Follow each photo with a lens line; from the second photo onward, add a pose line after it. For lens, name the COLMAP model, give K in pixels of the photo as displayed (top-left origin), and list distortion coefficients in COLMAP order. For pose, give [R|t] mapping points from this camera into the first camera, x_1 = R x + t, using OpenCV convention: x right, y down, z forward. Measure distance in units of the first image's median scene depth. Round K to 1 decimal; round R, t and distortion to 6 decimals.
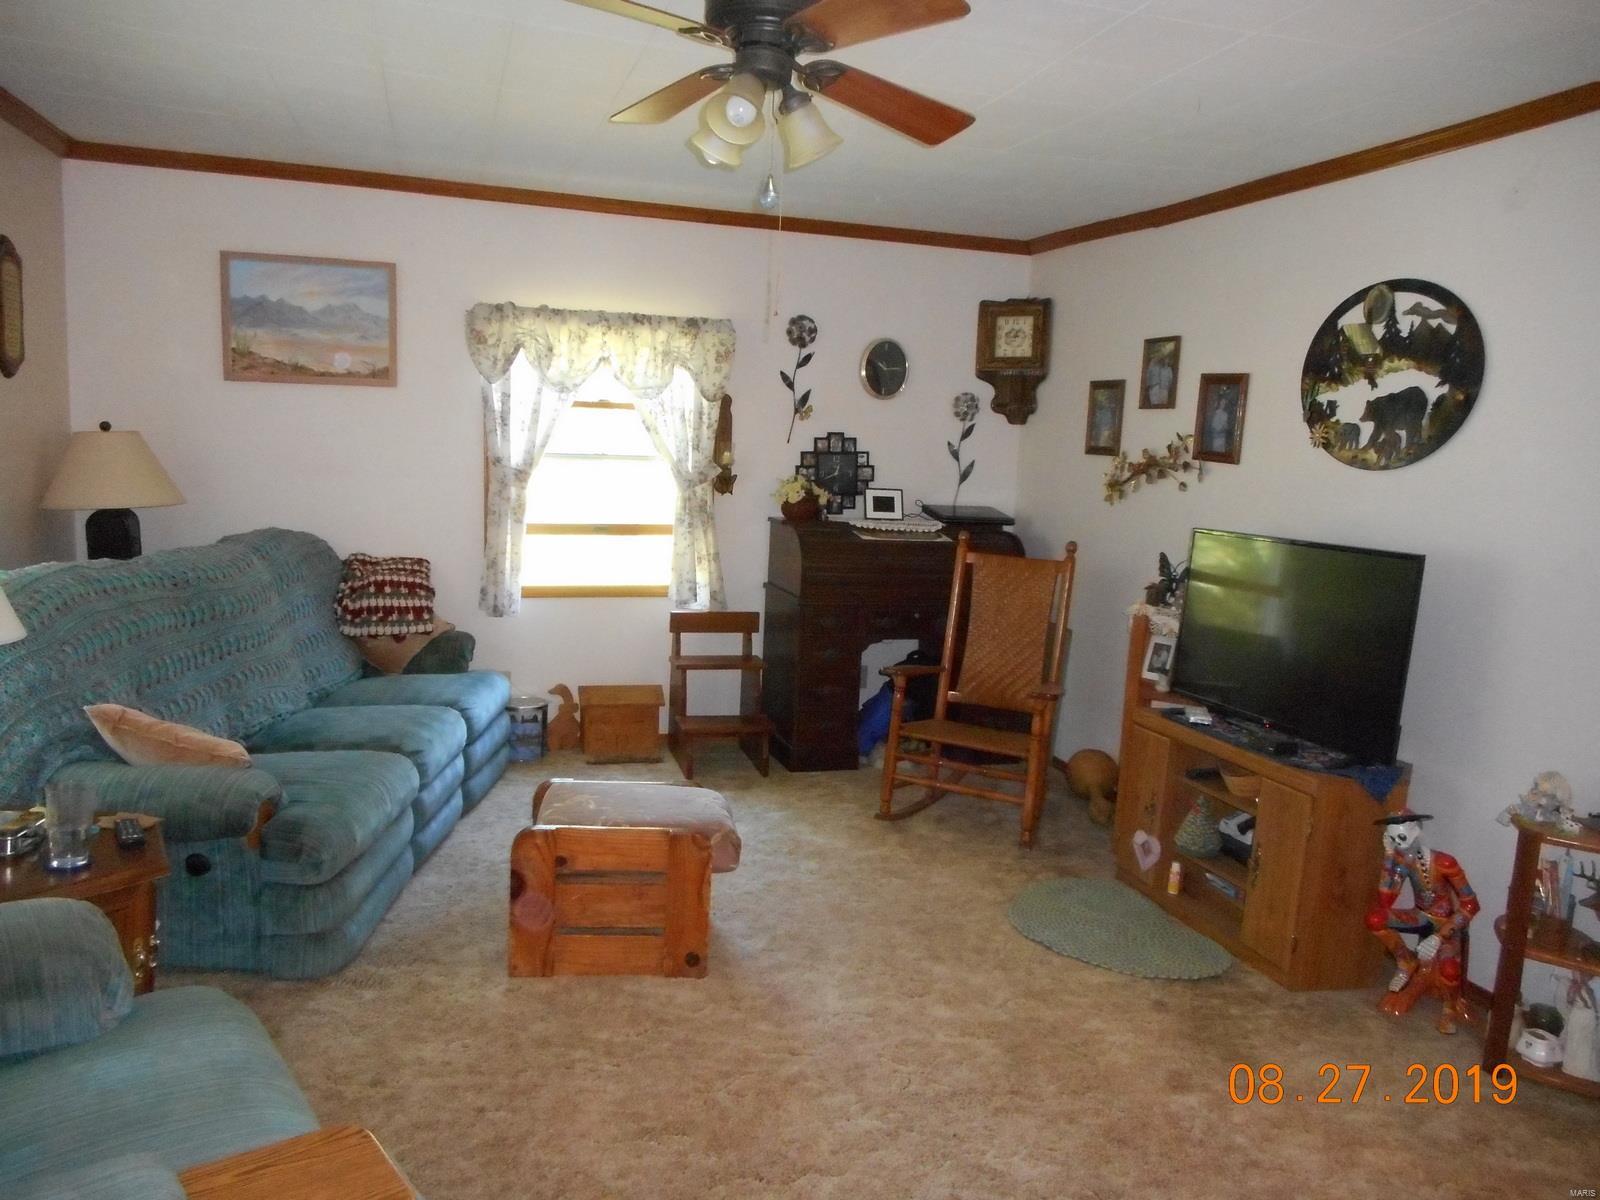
lens RADIAL K [[1190.2, 0, 803.2], [0, 1190.2, 579.3], [0, 0, 1]] dist [0.003095, 0.007316]
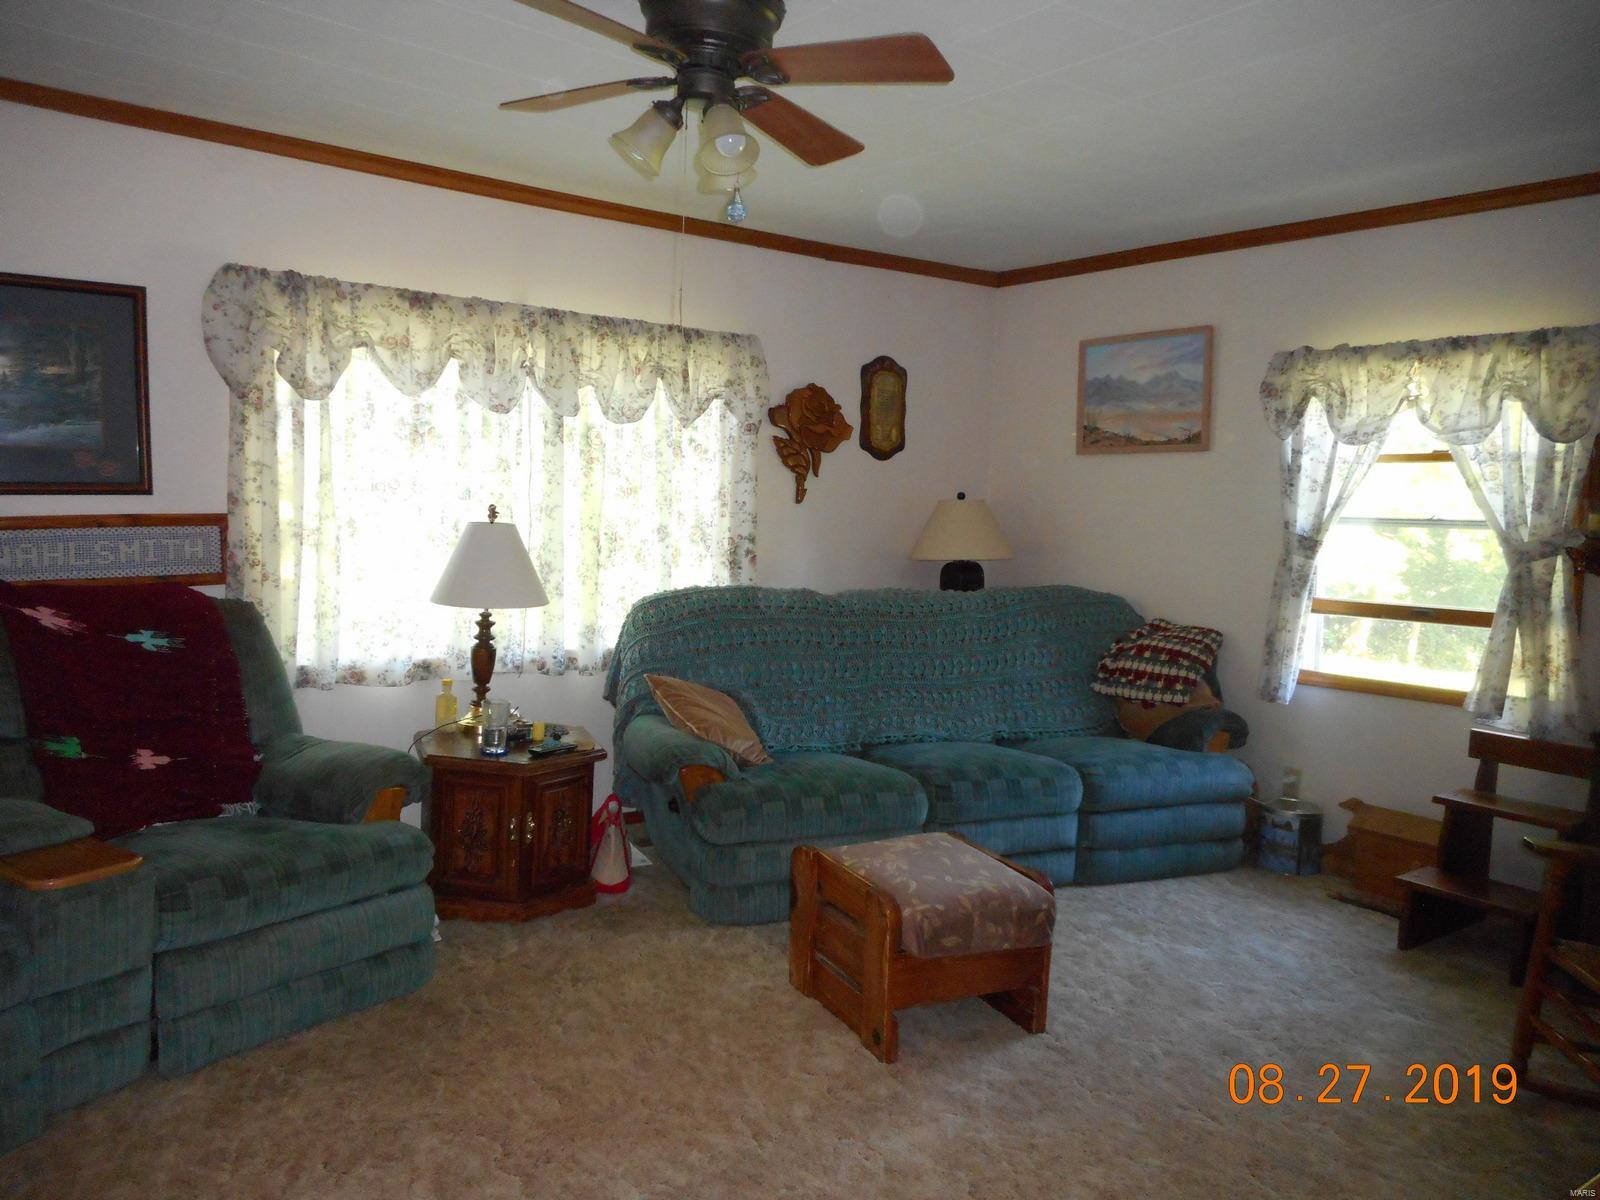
lens RADIAL K [[1190.2, 0, 803.2], [0, 1190.2, 579.3], [0, 0, 1]] dist [0.003095, 0.007316]
pose [[0.371591, 0.031629, -0.927858, 0.432331], [-0.120233, 0.992642, -0.014314, -0.004291], [0.920578, 0.116878, 0.372660, 0.342541]]
